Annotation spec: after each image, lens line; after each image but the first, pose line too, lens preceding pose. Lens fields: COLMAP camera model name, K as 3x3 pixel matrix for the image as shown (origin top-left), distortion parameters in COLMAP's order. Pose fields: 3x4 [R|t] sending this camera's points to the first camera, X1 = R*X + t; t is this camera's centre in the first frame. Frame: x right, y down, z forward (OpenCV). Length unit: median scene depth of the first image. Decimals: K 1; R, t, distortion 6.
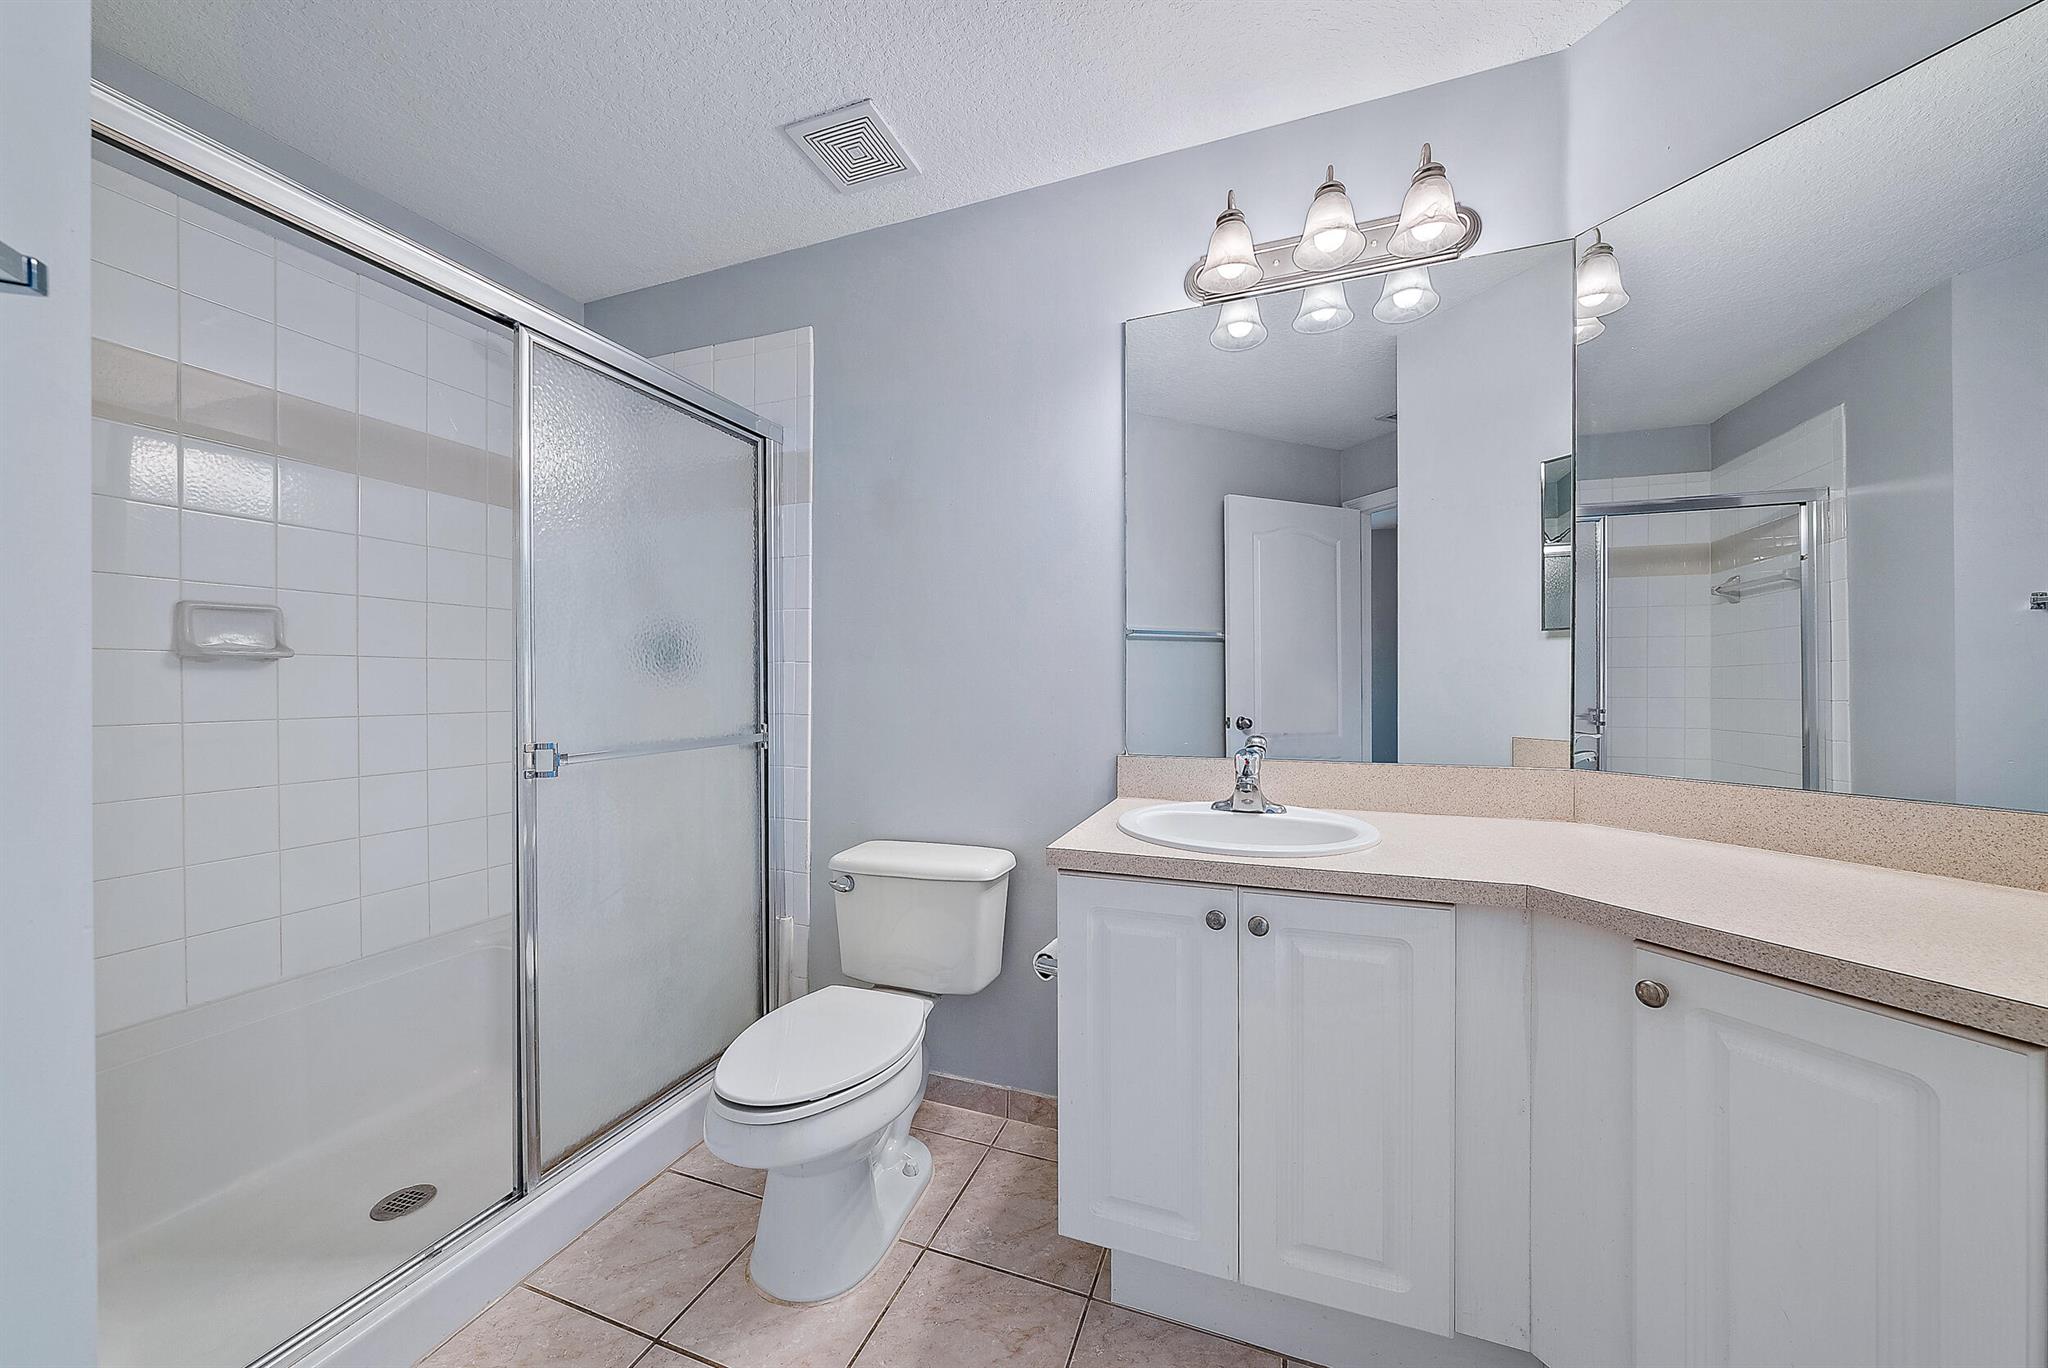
lens RADIAL K [[702.0, 0, 1027.2], [0, 702.0, 680.3], [0, 0, 1]] dist [-0.001254, -0.000122]
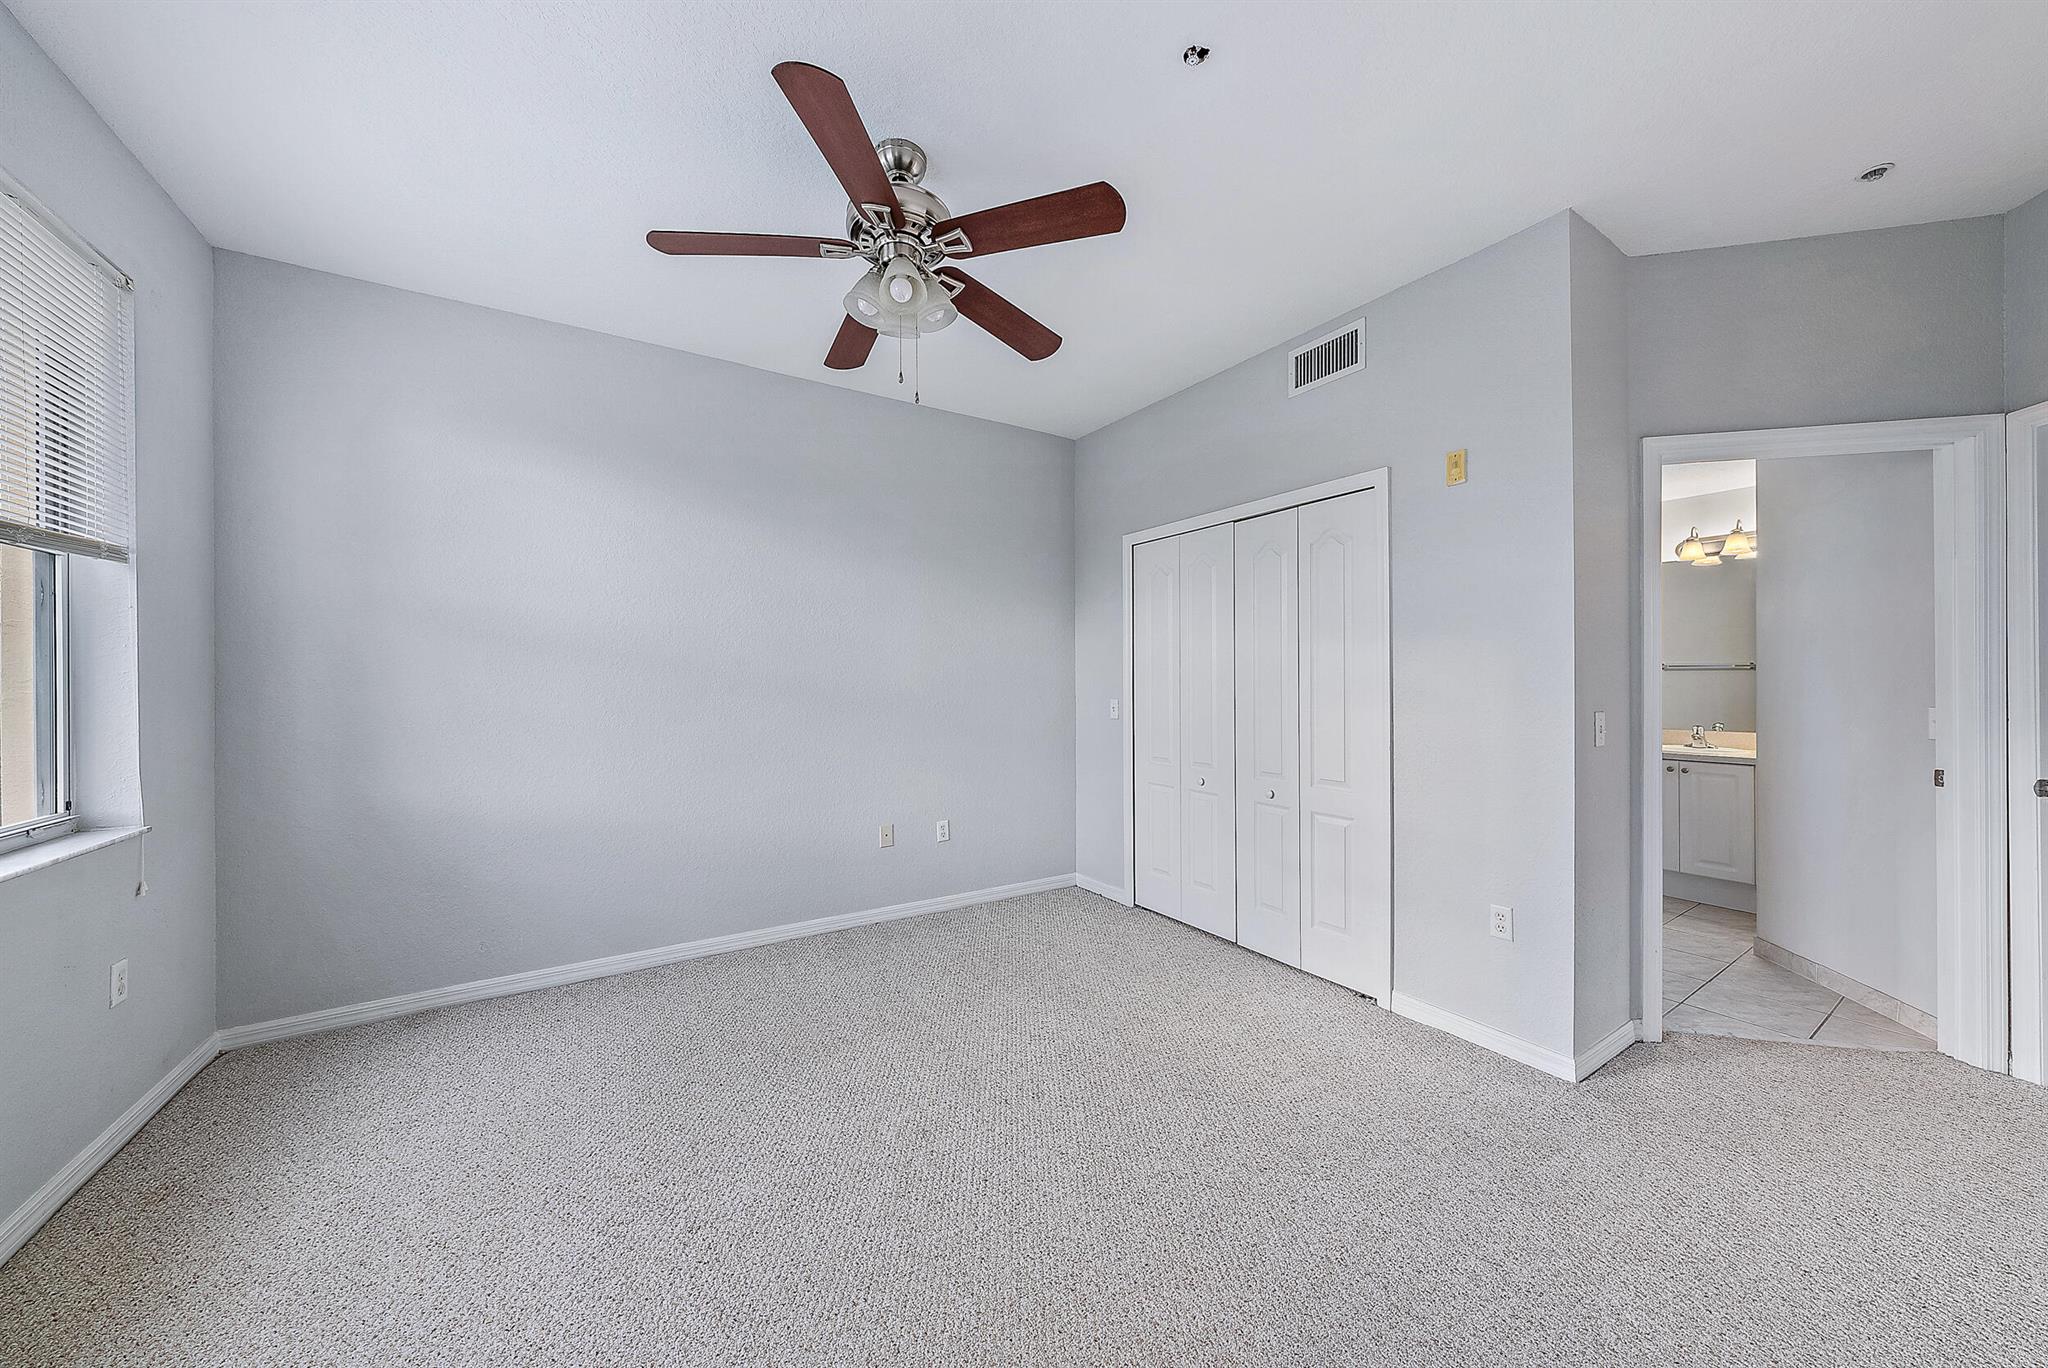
lens RADIAL K [[702.0, 0, 1036.2], [0, 702.0, 684.7], [0, 0, 1]] dist [-0.001254, -0.000122]
pose [[0.805885, 0.002022, -0.592069, -0.235451], [0.000876, 0.999989, 0.004608, -0.119758], [0.592072, -0.004232, 0.805874, -3.961376]]
